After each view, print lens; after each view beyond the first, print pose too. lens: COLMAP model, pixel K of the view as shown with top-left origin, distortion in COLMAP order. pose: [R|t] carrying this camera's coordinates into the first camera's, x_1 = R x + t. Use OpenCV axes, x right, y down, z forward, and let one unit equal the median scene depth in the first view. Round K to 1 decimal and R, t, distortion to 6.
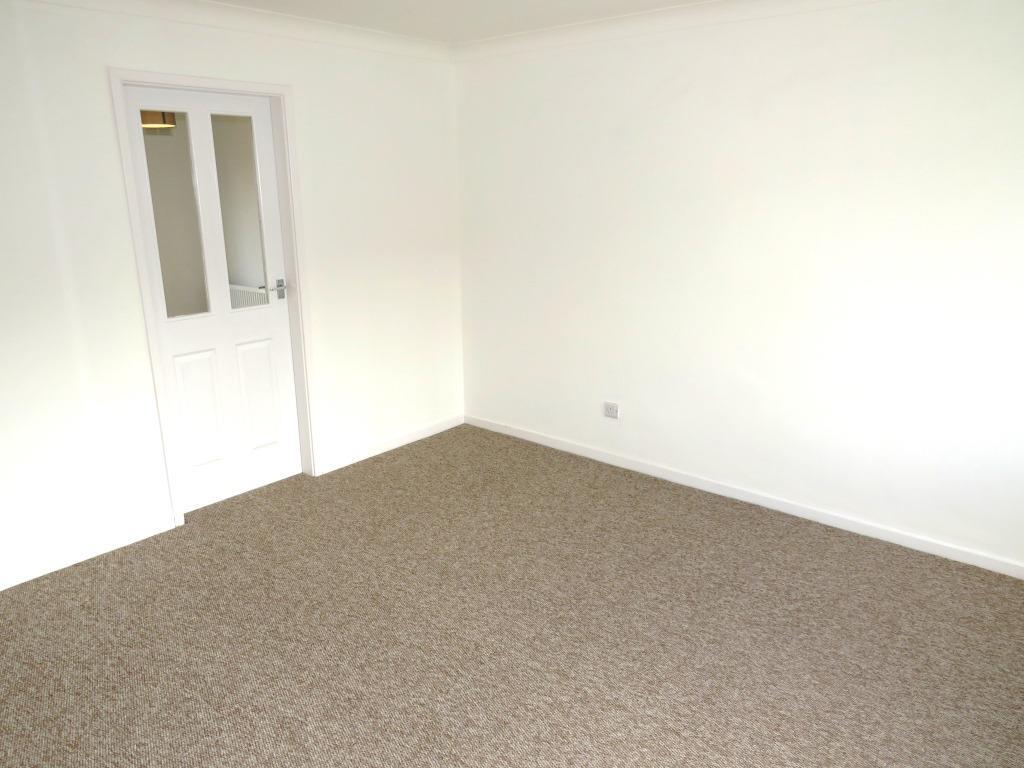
lens RADIAL K [[722.5, 0, 515.5], [0, 722.5, 384.2], [0, 0, 1]] dist [0.001227, 0.000974]
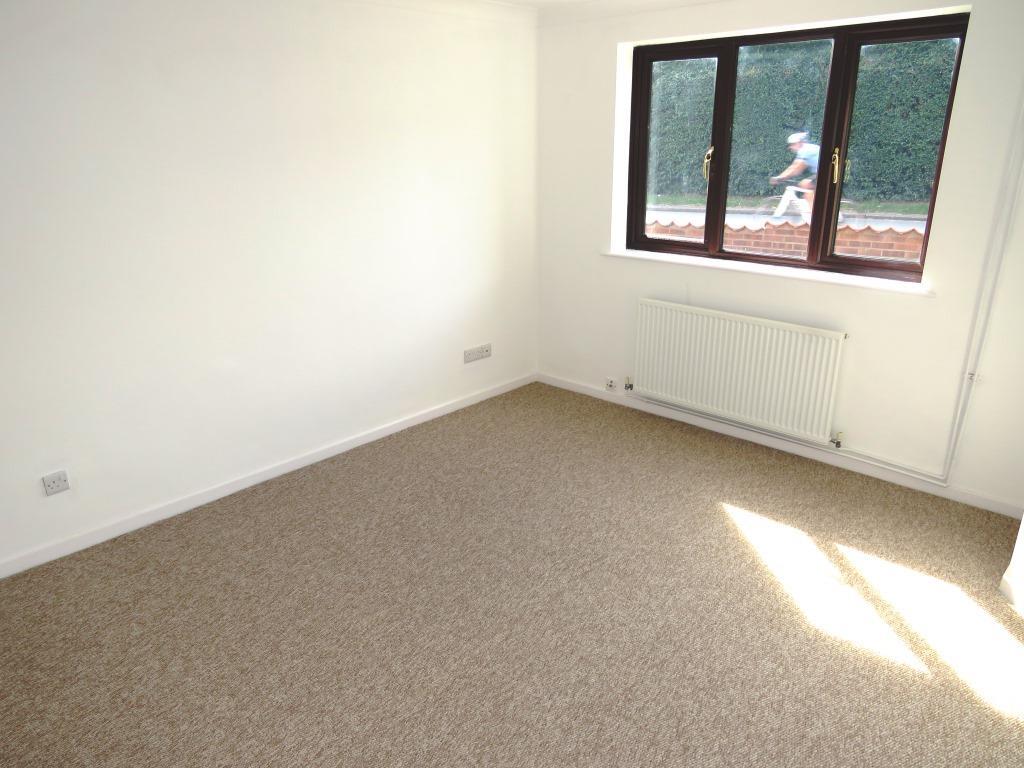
lens RADIAL K [[722.5, 0, 514.3], [0, 722.5, 385.6], [0, 0, 1]] dist [0.001227, 0.000974]
pose [[0.089085, -0.337767, 0.937005, -0.550700], [0.293076, 0.907987, 0.299443, -0.156910], [-0.951930, 0.247938, 0.179879, 0.491439]]
